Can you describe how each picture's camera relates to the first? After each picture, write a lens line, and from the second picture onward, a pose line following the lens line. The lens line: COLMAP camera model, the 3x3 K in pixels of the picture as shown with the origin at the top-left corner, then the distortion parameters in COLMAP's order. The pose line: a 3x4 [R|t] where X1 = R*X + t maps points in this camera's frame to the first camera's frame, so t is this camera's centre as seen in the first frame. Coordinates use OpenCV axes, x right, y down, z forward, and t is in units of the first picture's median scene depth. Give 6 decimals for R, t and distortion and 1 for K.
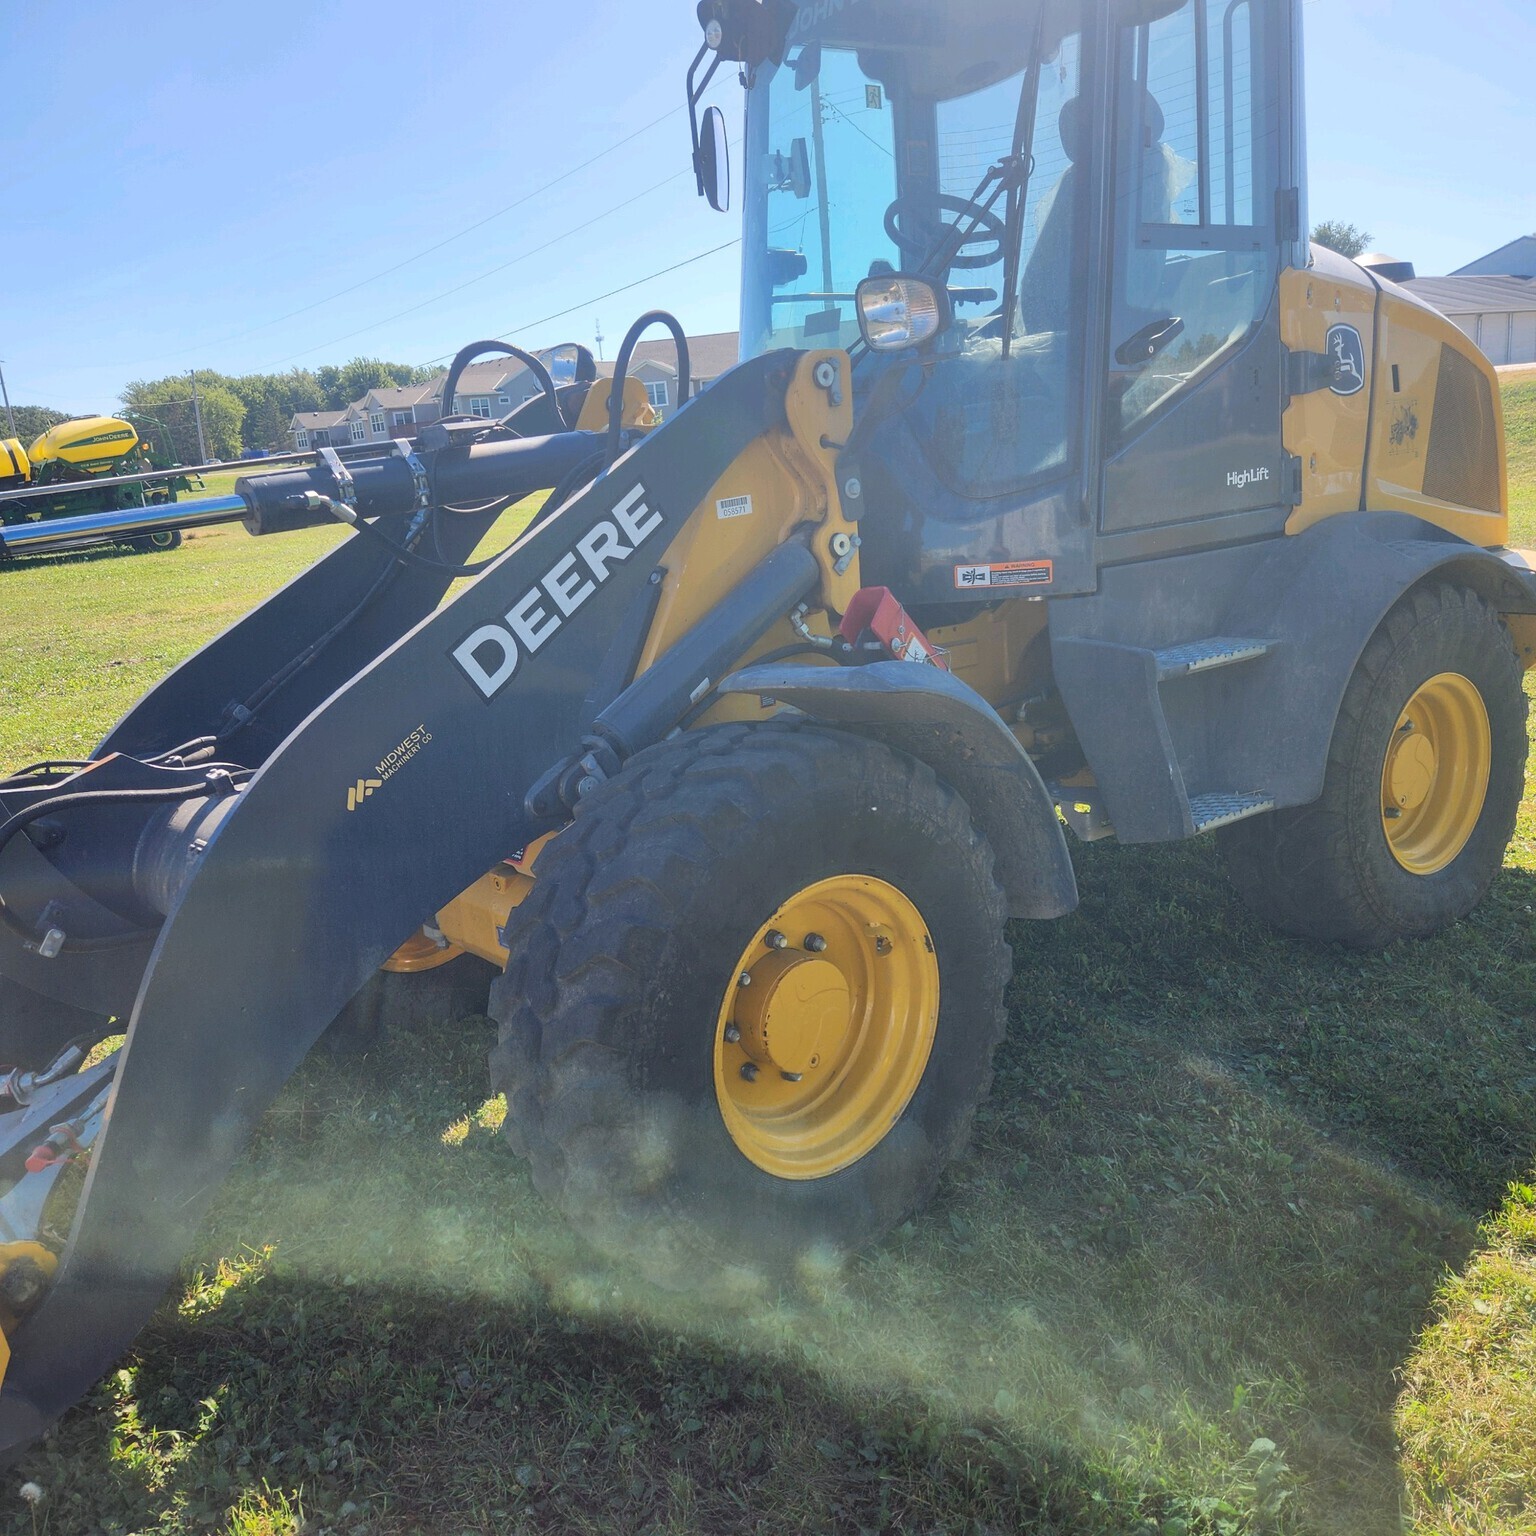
lens RADIAL K [[1330.0, 0, 768.0], [0, 1330.0, 768.0], [0, 0, 1]] dist [0.067112, -0.063594]
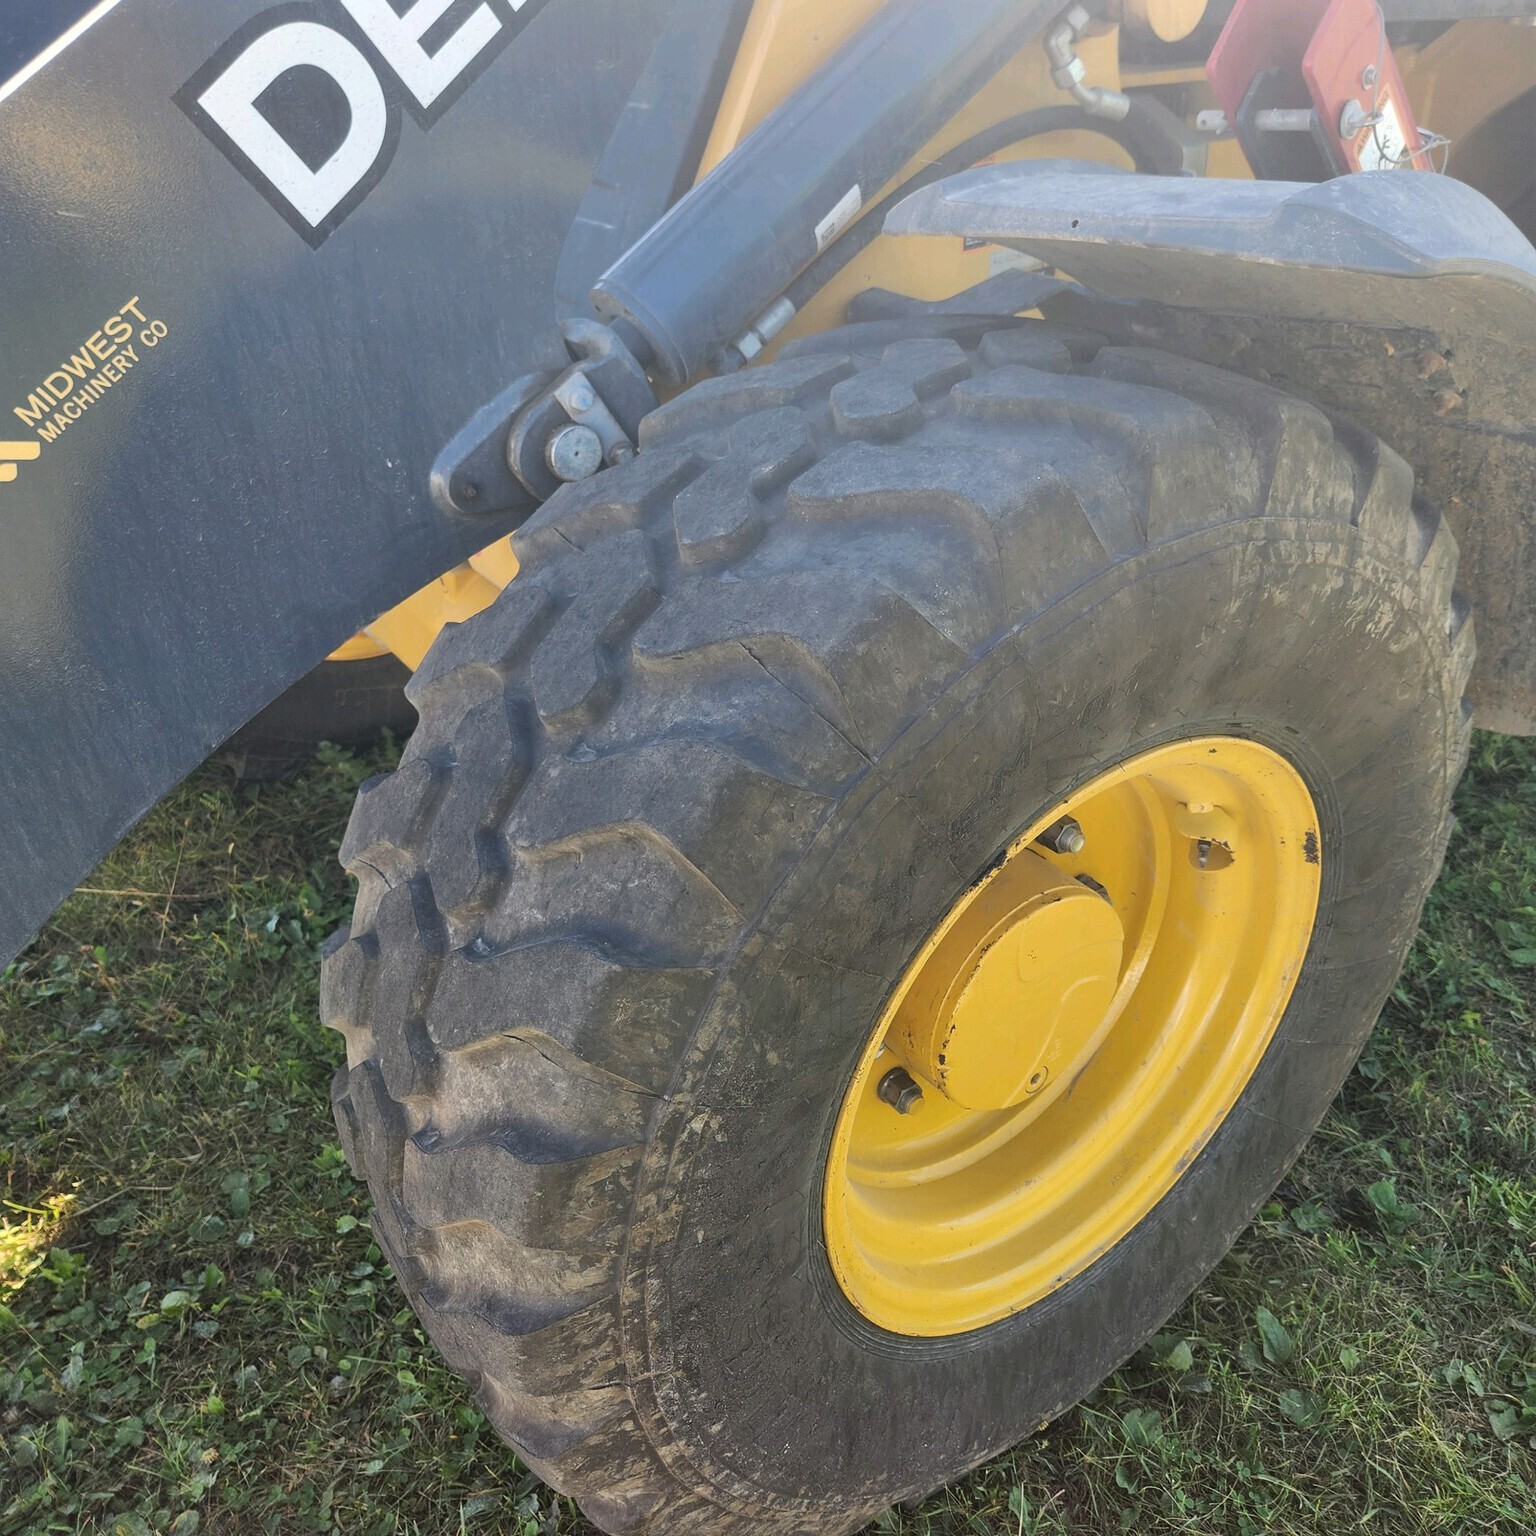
lens RADIAL K [[1398.7, 0, 778.2], [0, 1398.7, 767.6], [0, 0, 1]] dist [0.061067, -0.065263]
pose [[0.995674, 0.068108, -0.063199, -0.033397], [-0.042487, 0.938663, 0.342209, -0.052870], [0.082630, -0.338044, 0.937496, 0.572225]]
